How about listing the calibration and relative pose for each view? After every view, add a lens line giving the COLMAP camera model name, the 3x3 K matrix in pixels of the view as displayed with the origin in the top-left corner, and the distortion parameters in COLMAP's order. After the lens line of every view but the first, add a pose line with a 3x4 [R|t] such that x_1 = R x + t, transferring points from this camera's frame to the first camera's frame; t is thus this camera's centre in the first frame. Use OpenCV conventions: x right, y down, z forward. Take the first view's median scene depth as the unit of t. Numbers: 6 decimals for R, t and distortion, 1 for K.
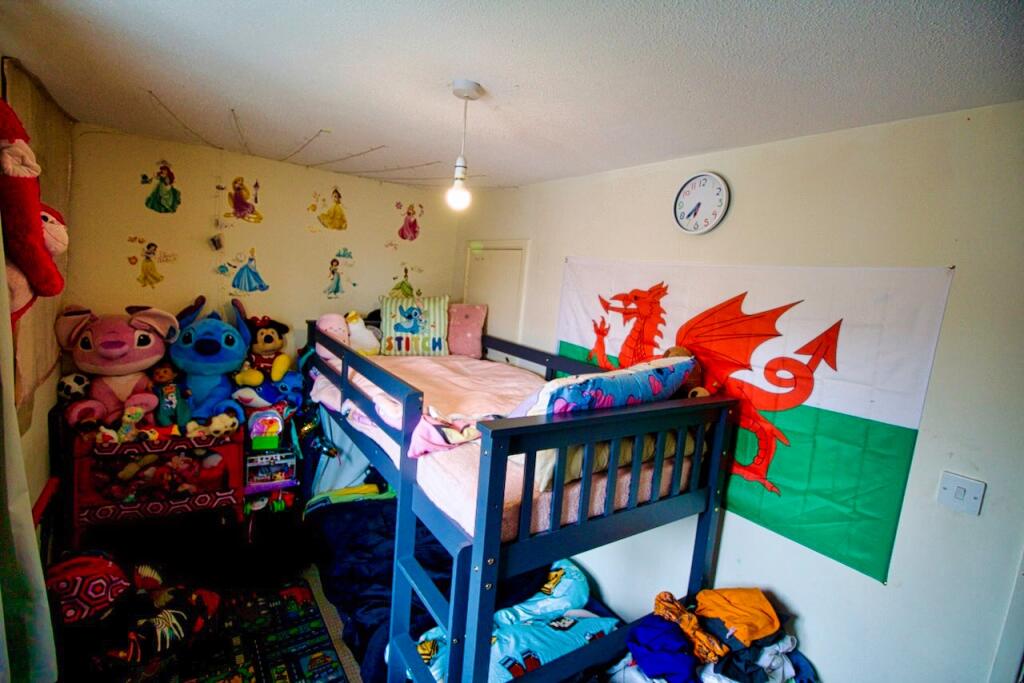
lens RADIAL K [[474.2, 0, 502.3], [0, 474.2, 340.9], [0, 0, 1]] dist [-0.008000, -0.007621]
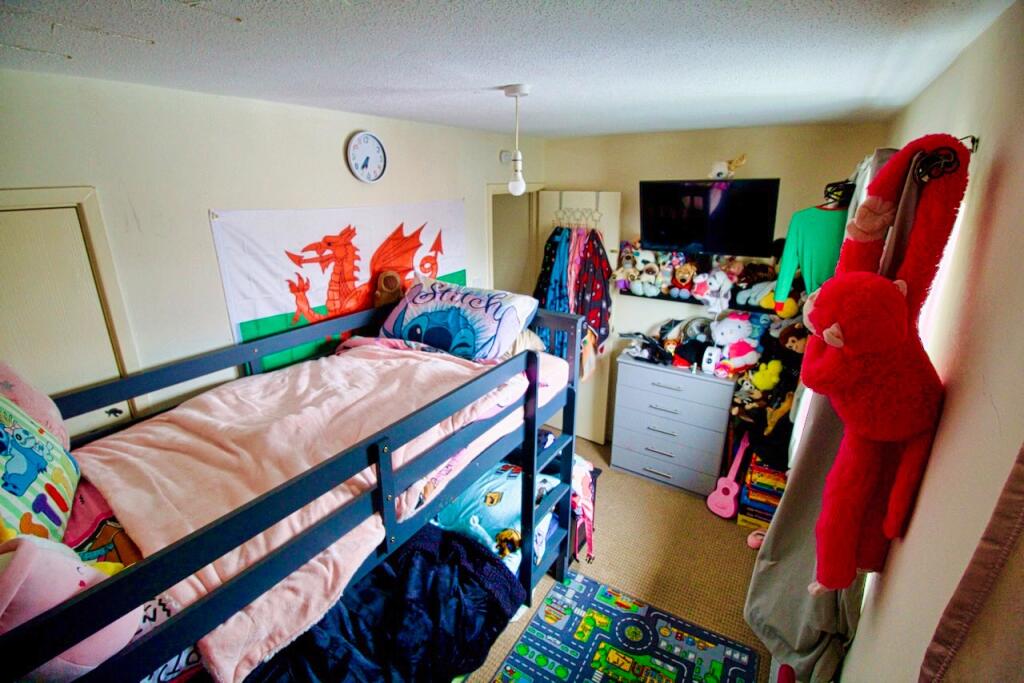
lens RADIAL K [[474.2, 0, 505.2], [0, 474.2, 336.8], [0, 0, 1]] dist [-0.008000, -0.007621]
pose [[-0.407833, -0.359555, 0.839281, -0.858520], [0.095592, 0.897333, 0.430877, -0.330476], [-0.908039, 0.255955, -0.331592, 1.076619]]
